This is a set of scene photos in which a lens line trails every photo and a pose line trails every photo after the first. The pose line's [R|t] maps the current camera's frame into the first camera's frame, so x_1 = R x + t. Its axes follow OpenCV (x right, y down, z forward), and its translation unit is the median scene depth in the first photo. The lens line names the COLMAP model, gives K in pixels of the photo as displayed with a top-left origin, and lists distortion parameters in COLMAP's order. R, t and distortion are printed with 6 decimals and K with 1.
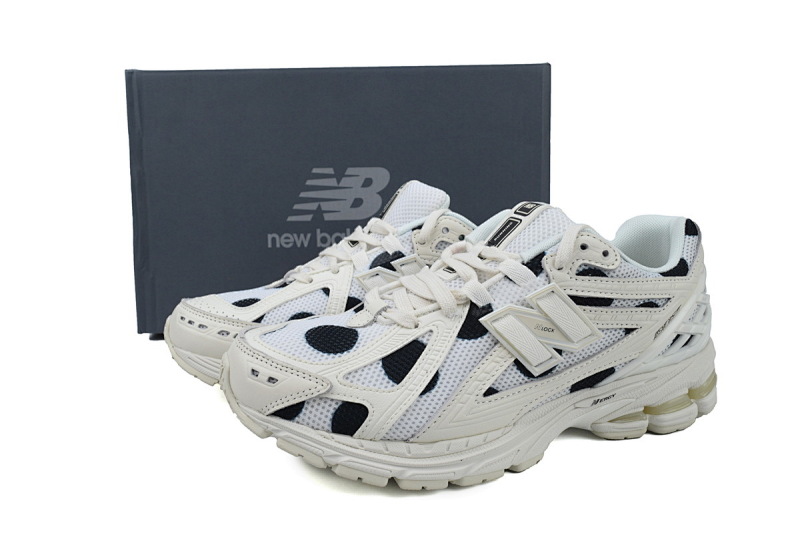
lens RADIAL K [[629.4, 0, 396.4], [0, 629.4, 263.6], [0, 0, 1]] dist [0.088088, -0.006576]
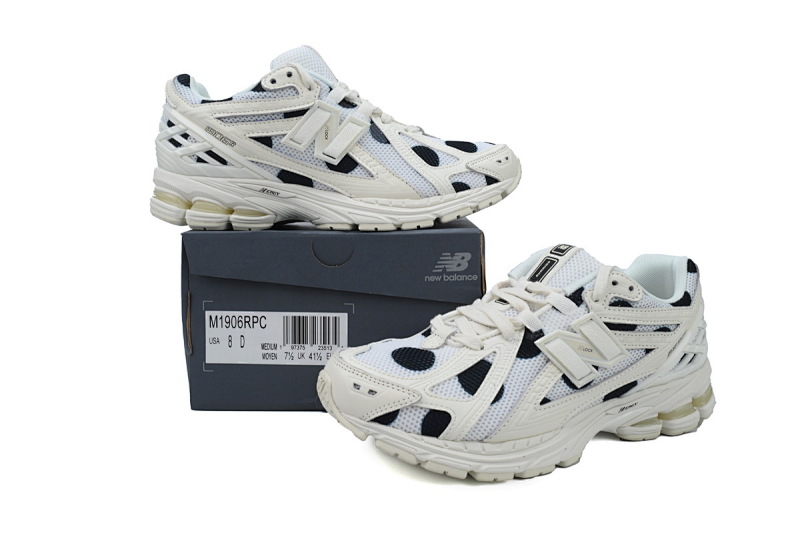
lens RADIAL K [[629.4, 0, 402.8], [0, 629.4, 267.8], [0, 0, 1]] dist [0.088088, -0.006576]
pose [[0.997585, 0.002234, 0.069413, -0.205781], [-0.000172, 0.999559, -0.029710, -0.019462], [-0.069449, 0.029626, 0.997145, -0.213489]]
